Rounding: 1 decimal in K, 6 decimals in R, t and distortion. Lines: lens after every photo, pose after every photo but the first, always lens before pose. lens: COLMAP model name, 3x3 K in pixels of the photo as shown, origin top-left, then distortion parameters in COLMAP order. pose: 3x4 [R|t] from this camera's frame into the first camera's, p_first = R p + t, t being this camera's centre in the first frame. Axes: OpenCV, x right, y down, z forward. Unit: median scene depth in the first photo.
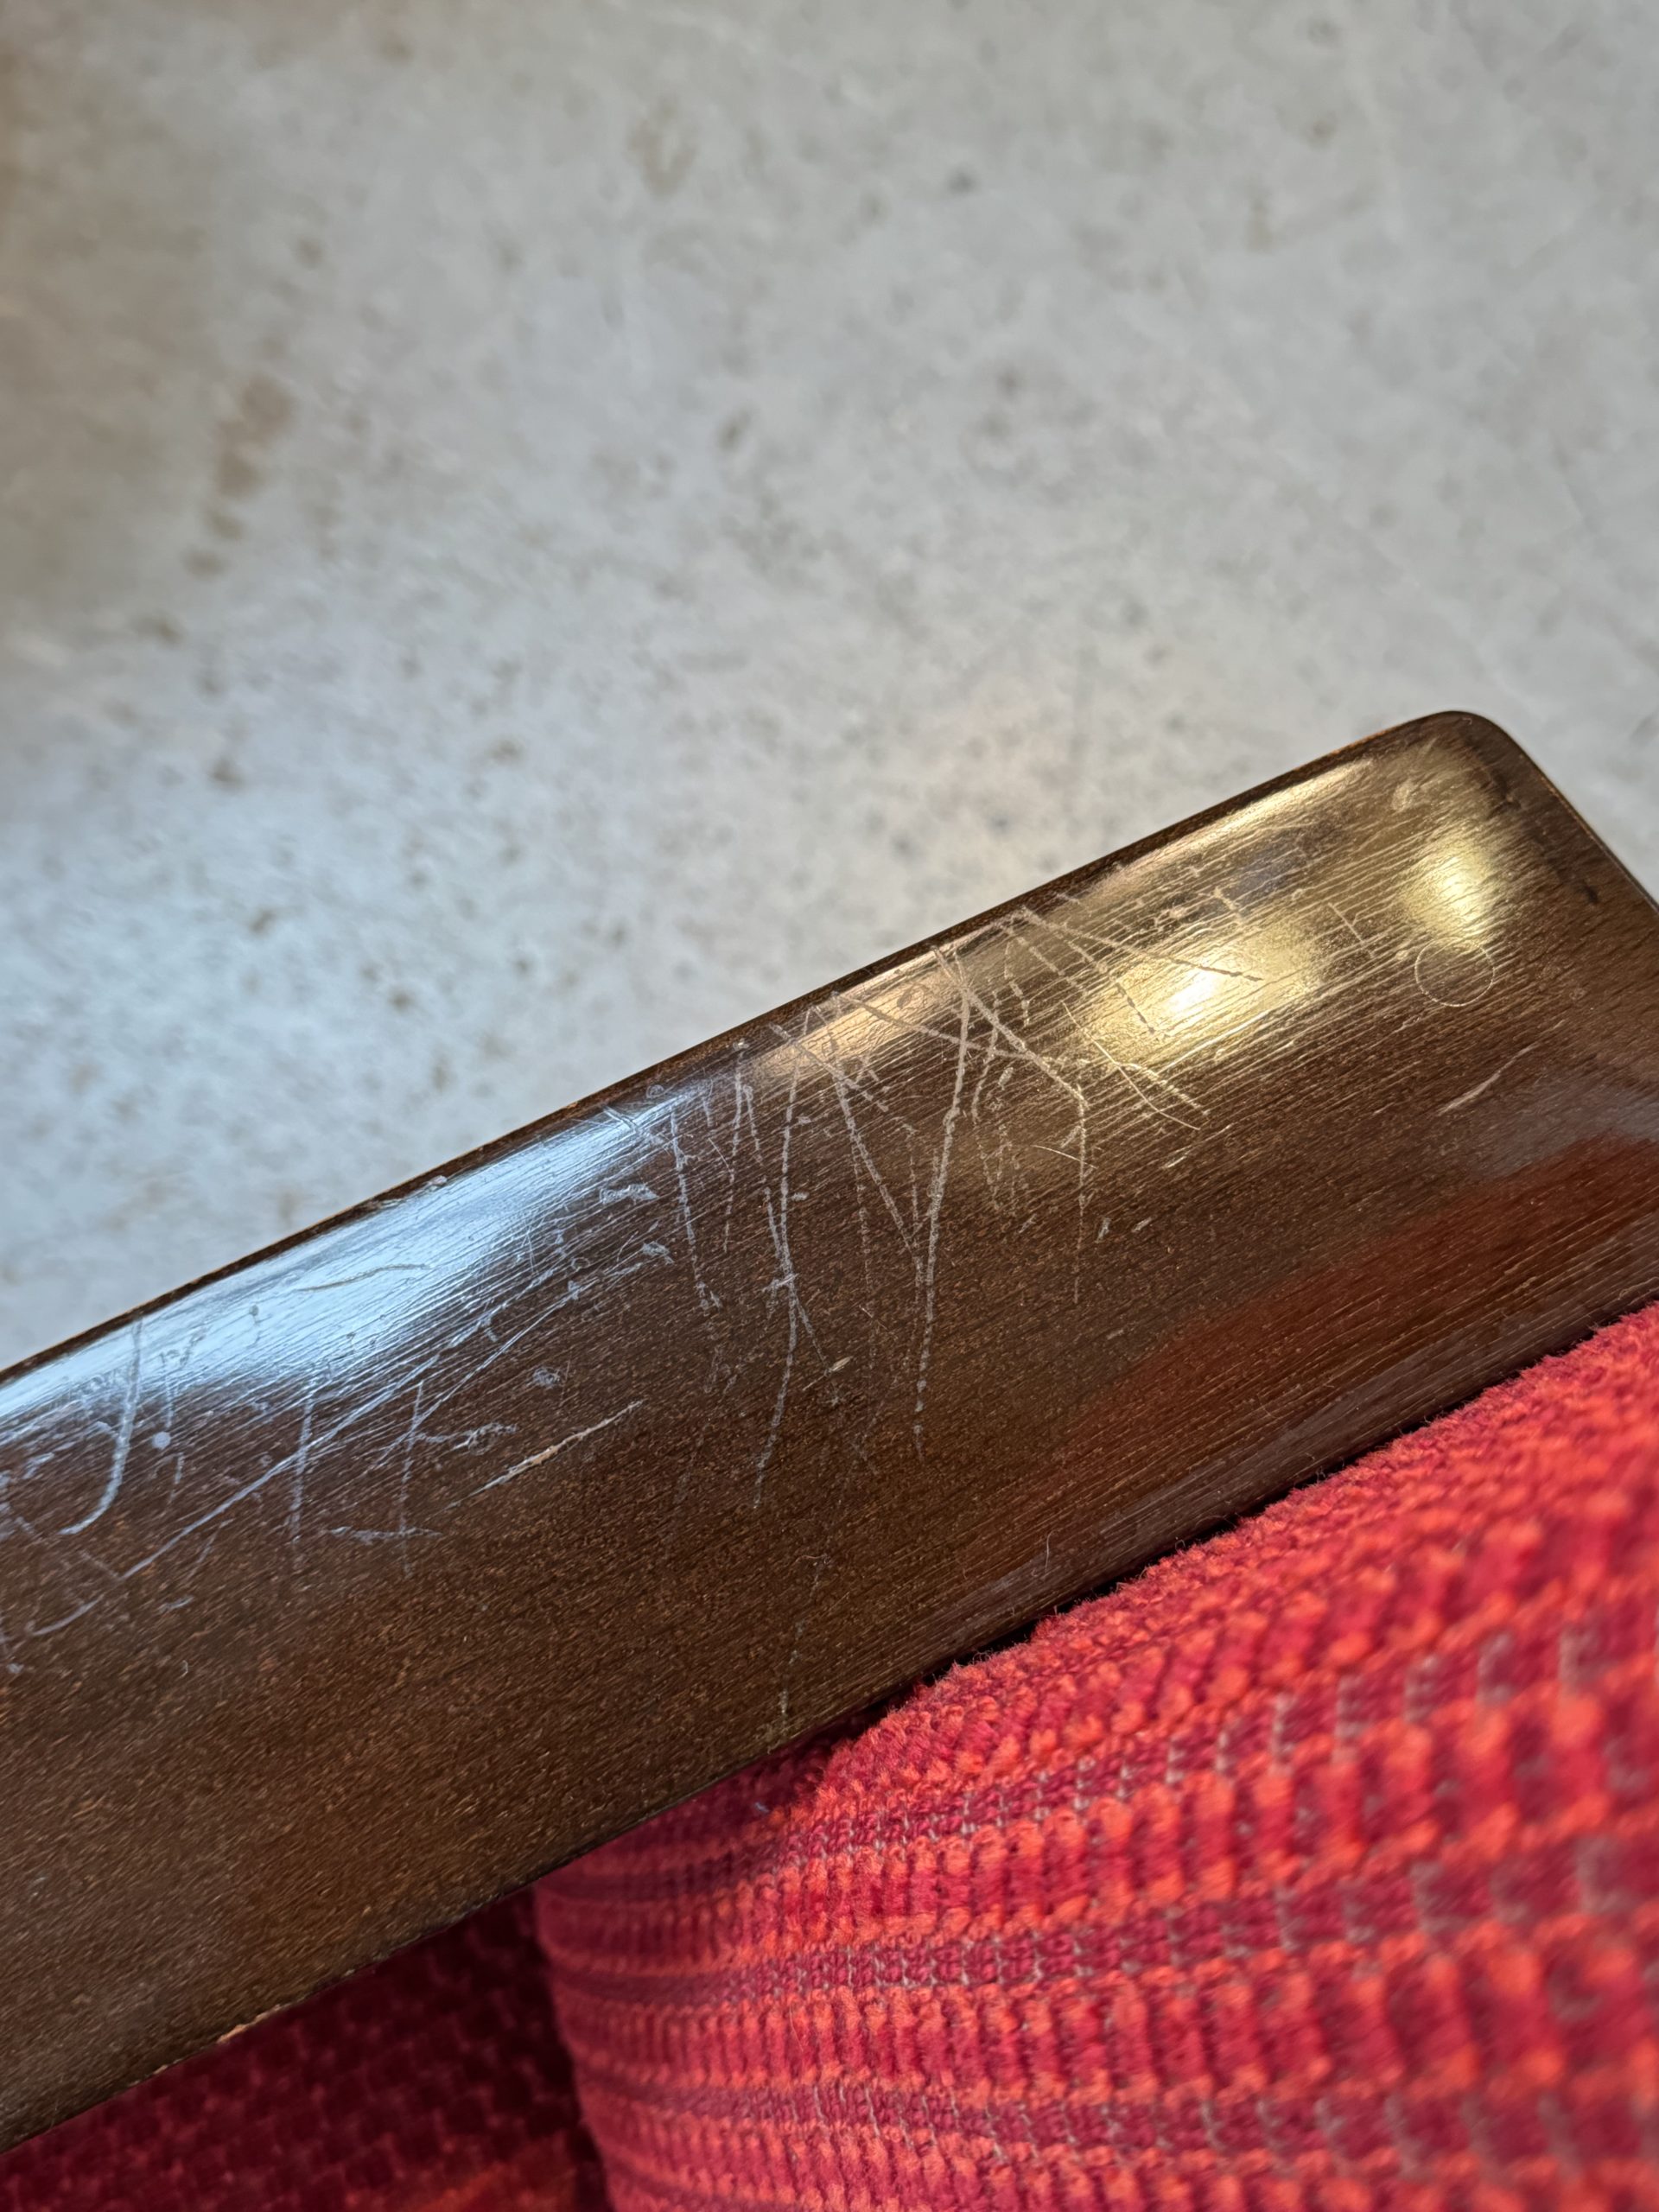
lens RADIAL K [[2278.5, 0, 817.3], [0, 2278.5, 1111.1], [0, 0, 1]] dist [0.011167, 0.000000]
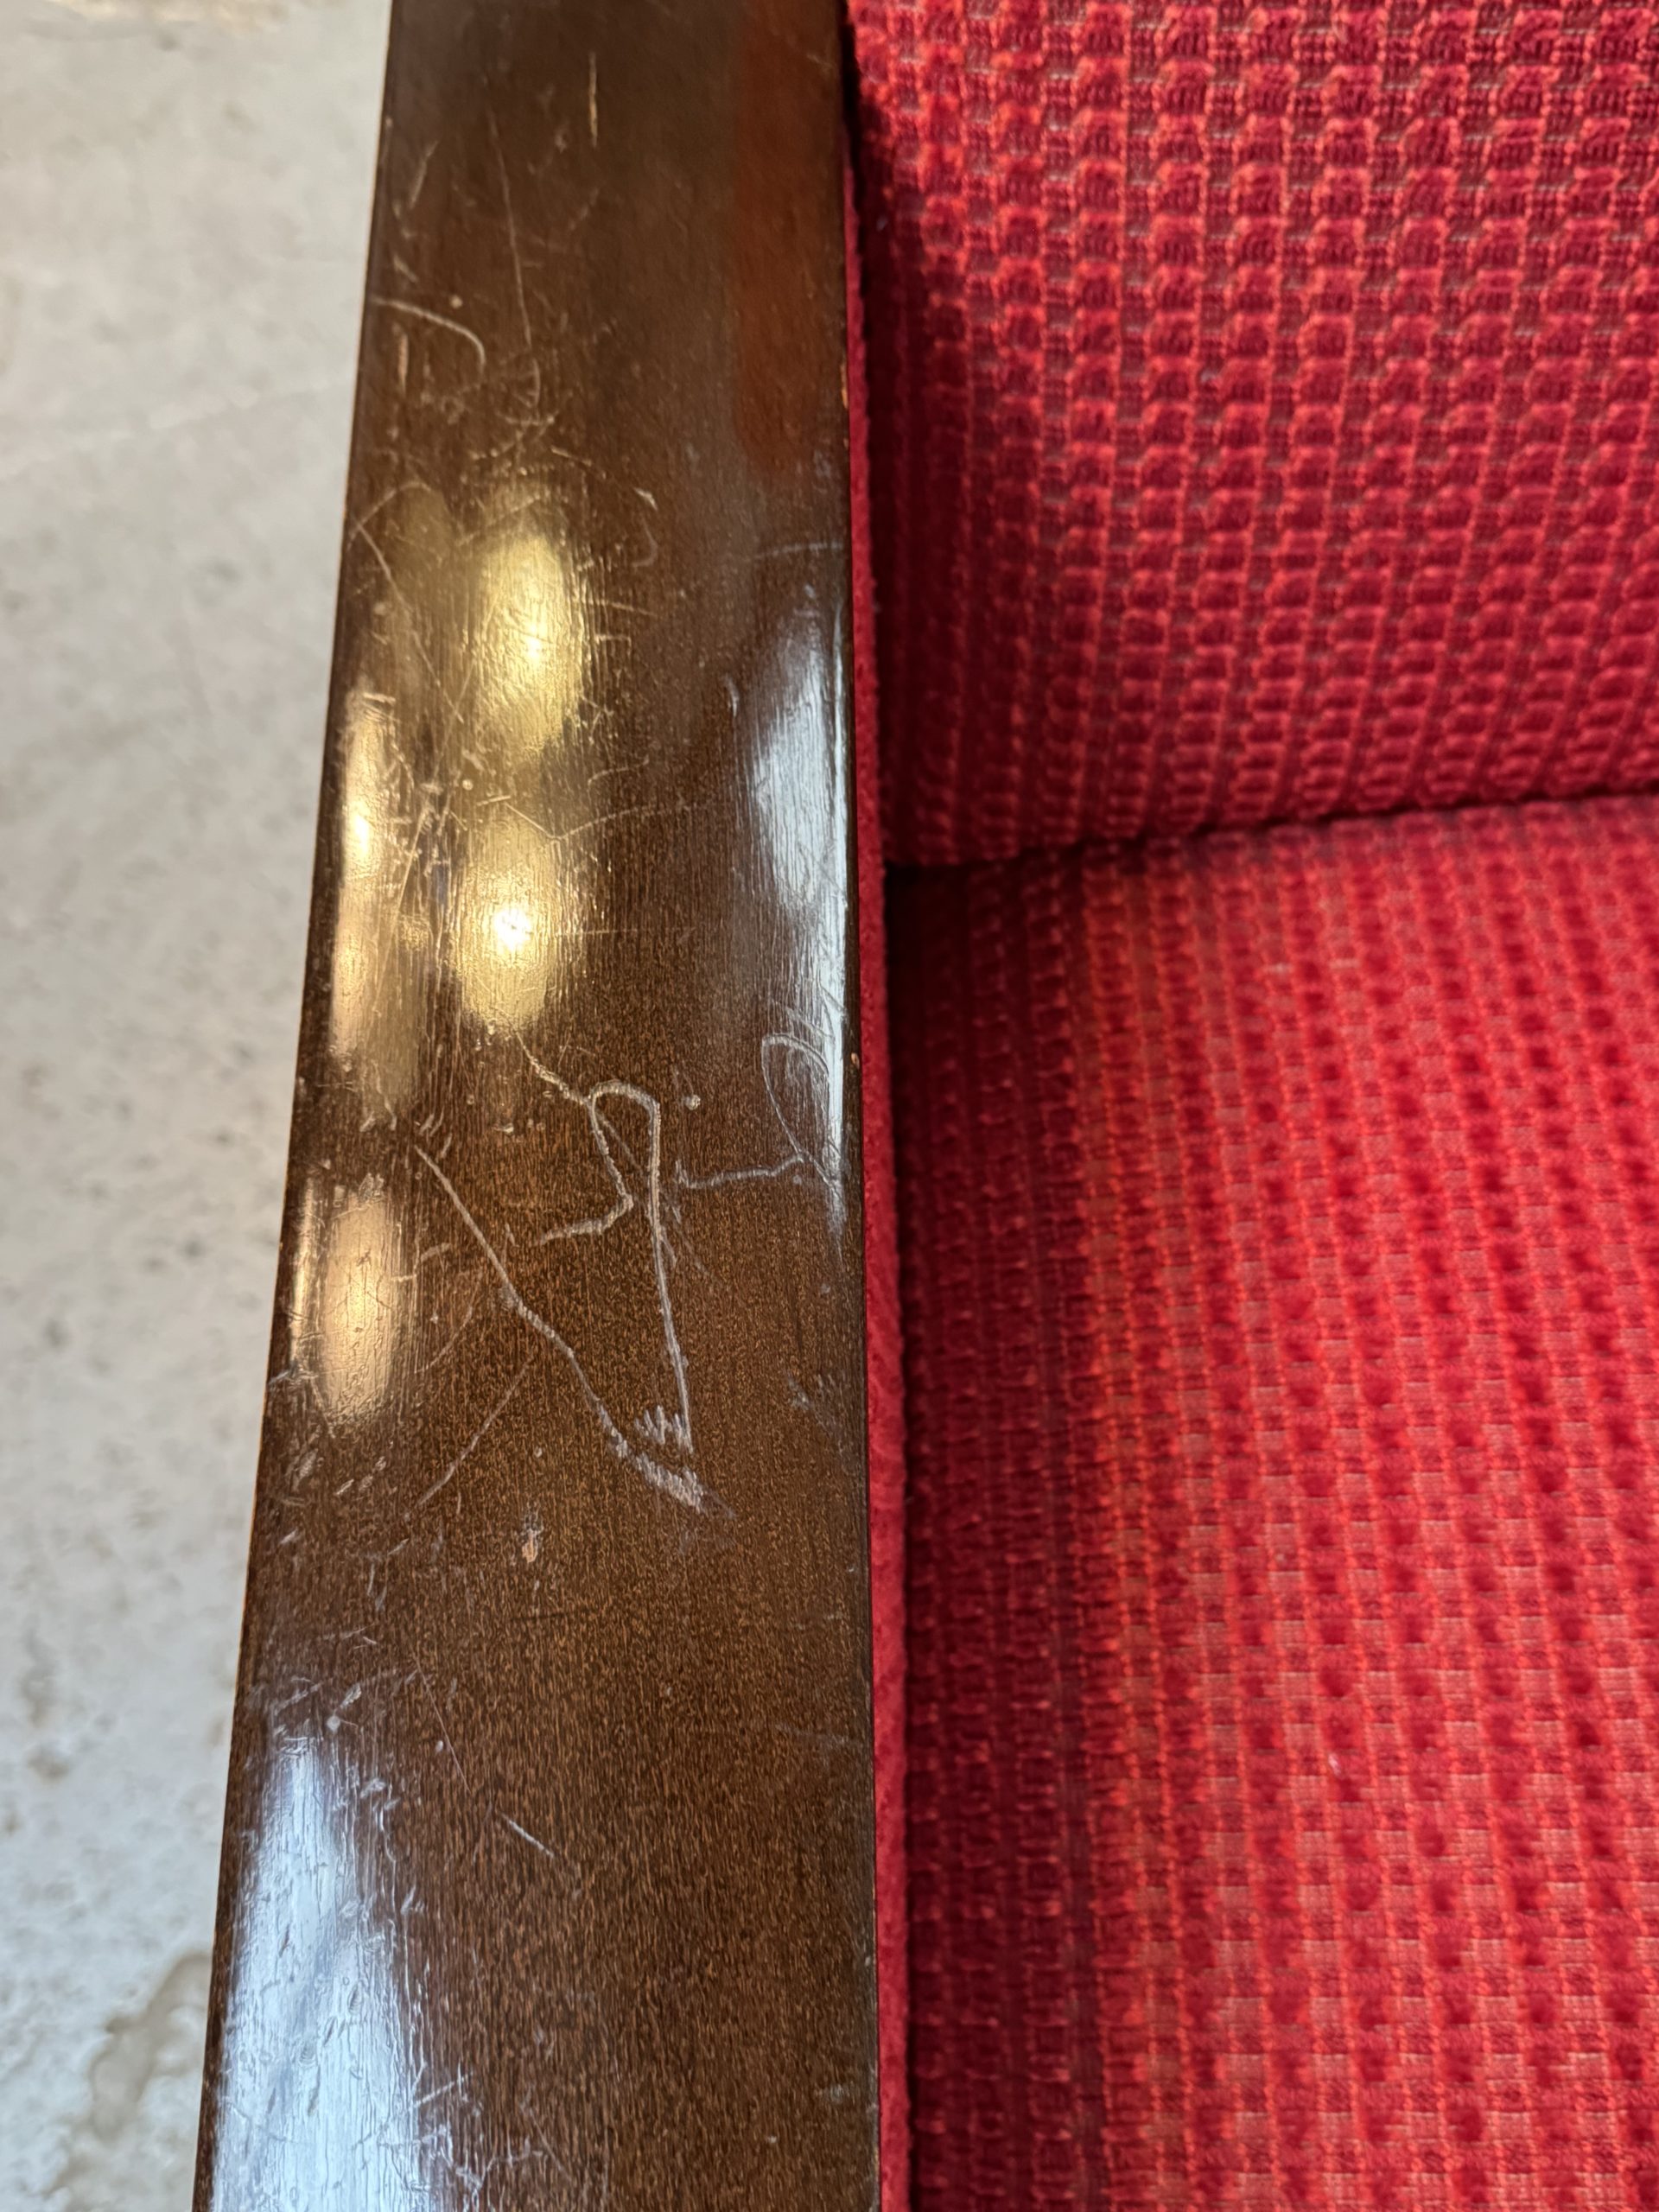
lens RADIAL K [[2278.5, 0, 840.2], [0, 2278.5, 1109.0], [0, 0, 1]] dist [0.011167, 0.000000]
pose [[0.433238, -0.841690, 0.322278, -0.338936], [0.888232, 0.459360, 0.005655, 0.184255], [-0.152801, 0.283808, 0.946628, -0.074059]]
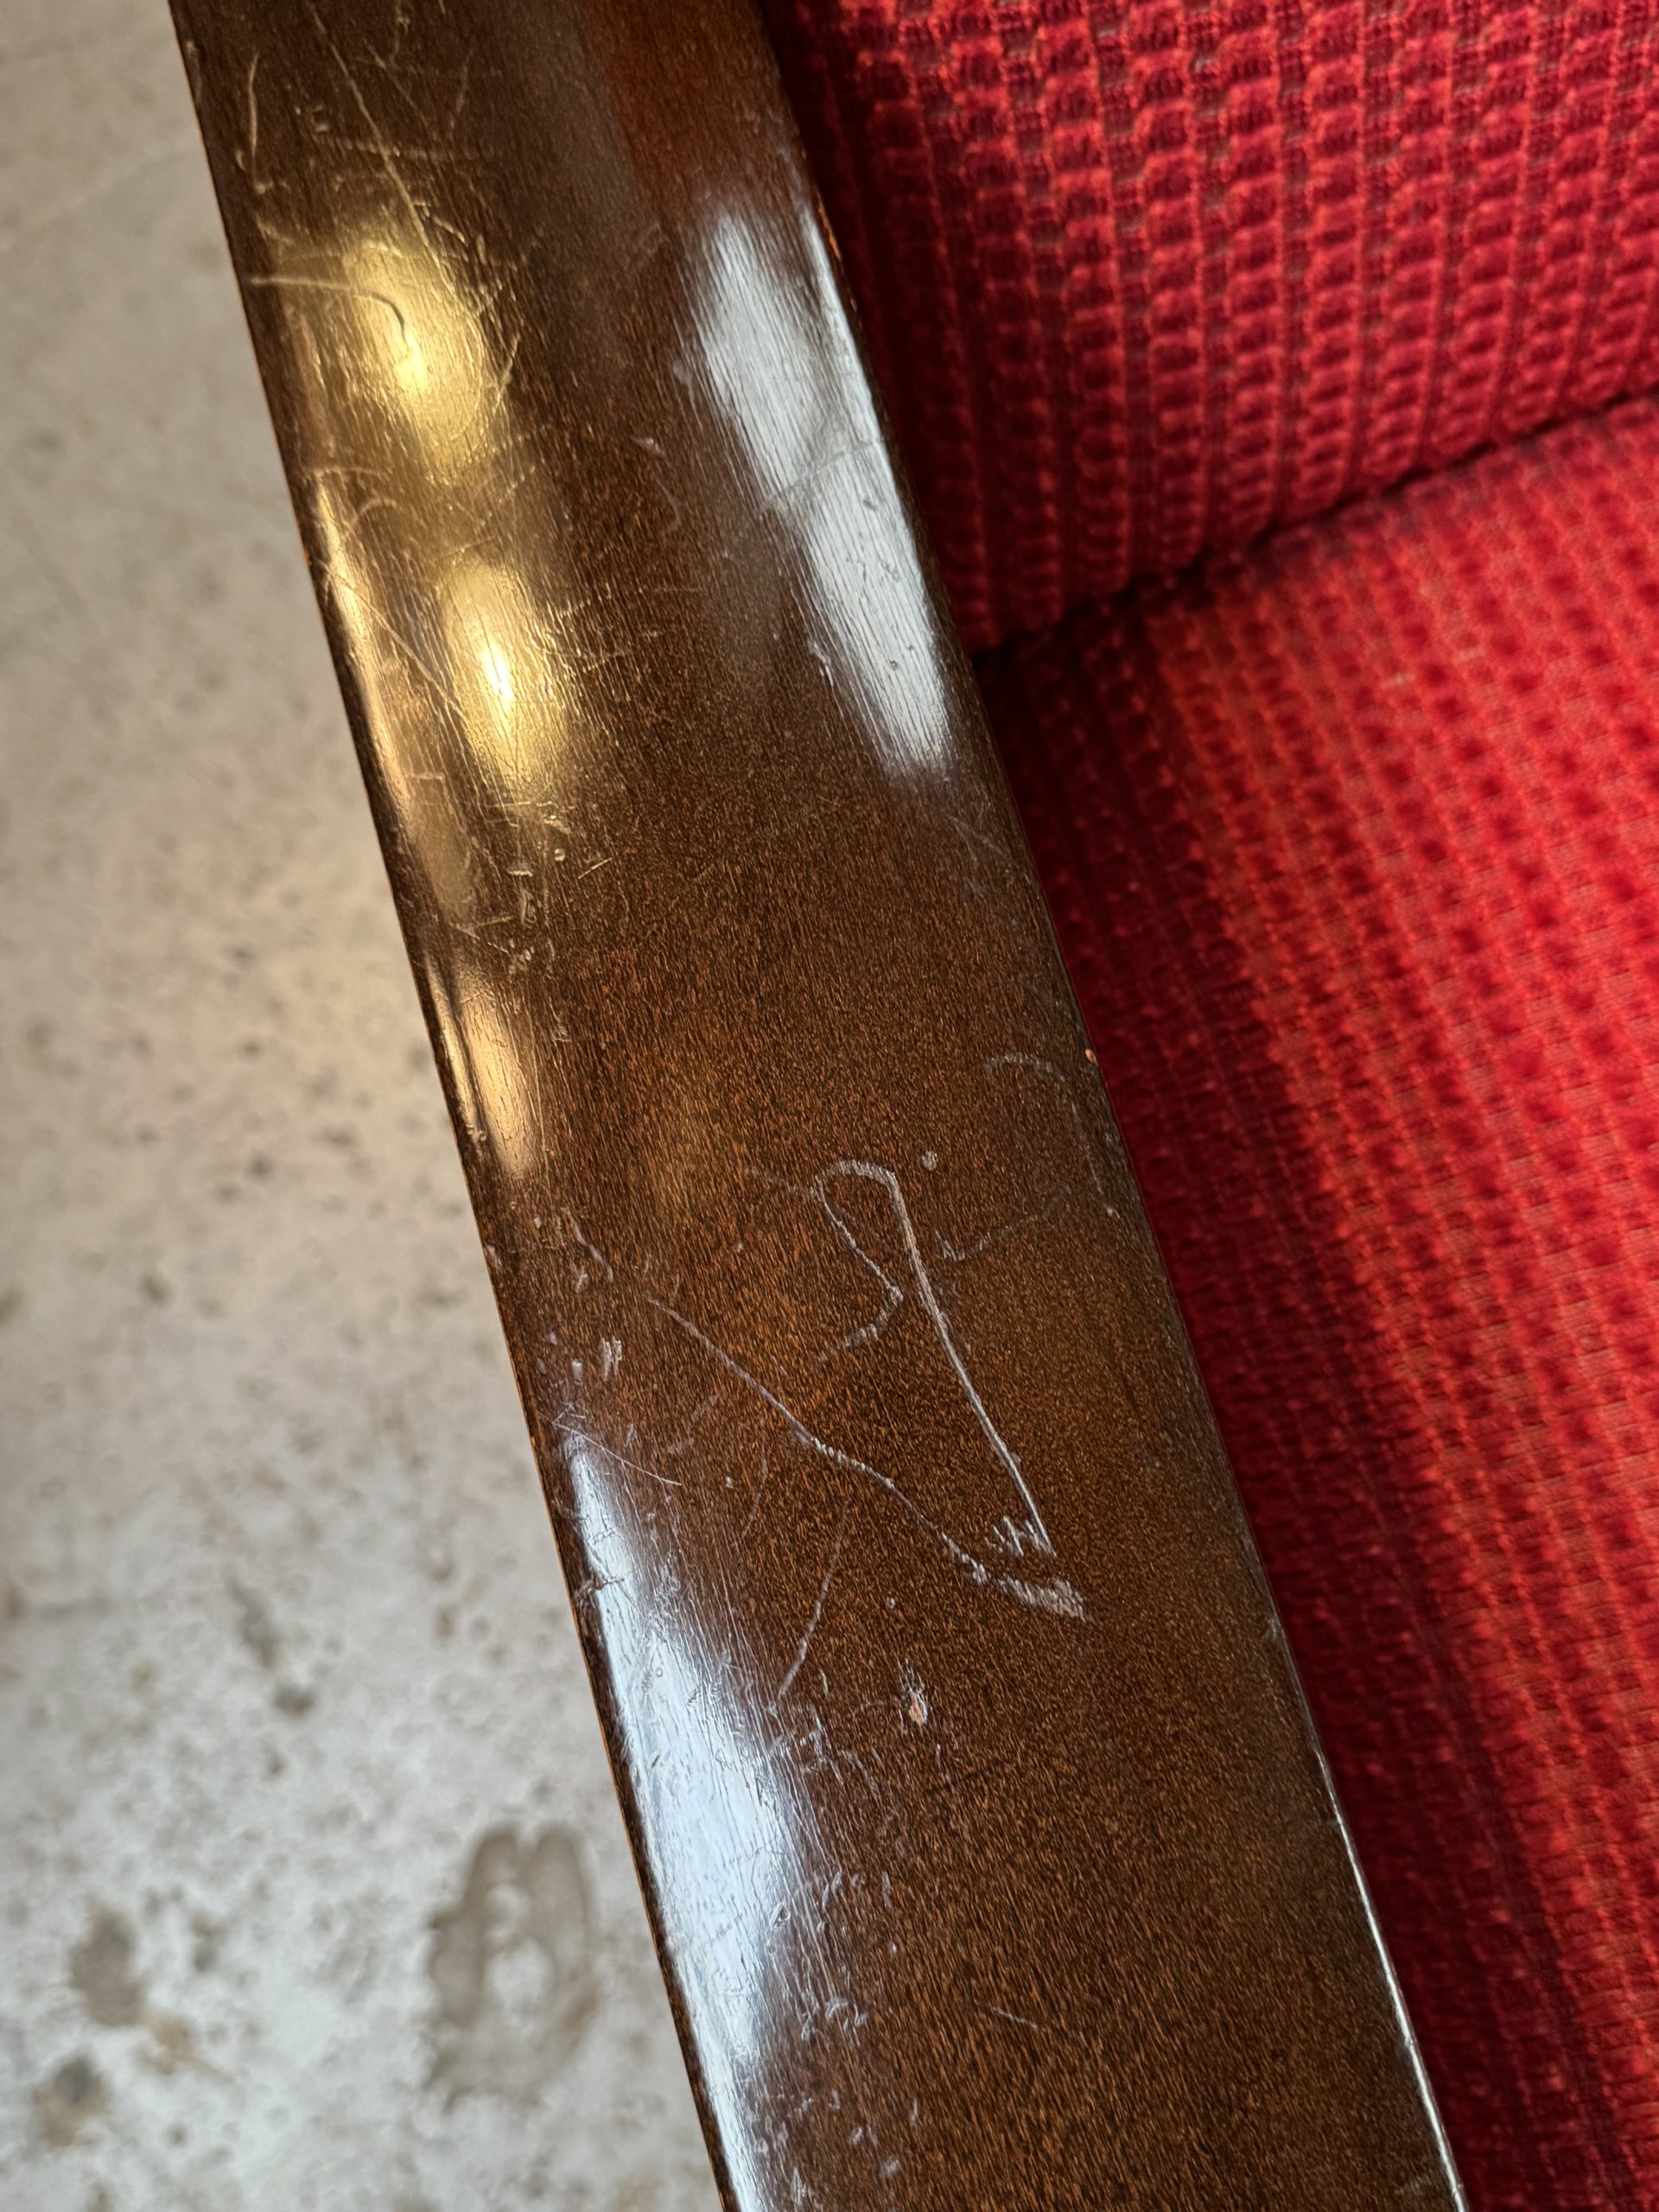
lens RADIAL K [[2278.5, 0, 820.9], [0, 2278.5, 1122.6], [0, 0, 1]] dist [0.011167, 0.000000]
pose [[0.175886, -0.972835, 0.150519, -0.272216], [0.979534, 0.188157, 0.071481, 0.121858], [-0.097861, 0.134866, 0.986019, -0.038869]]
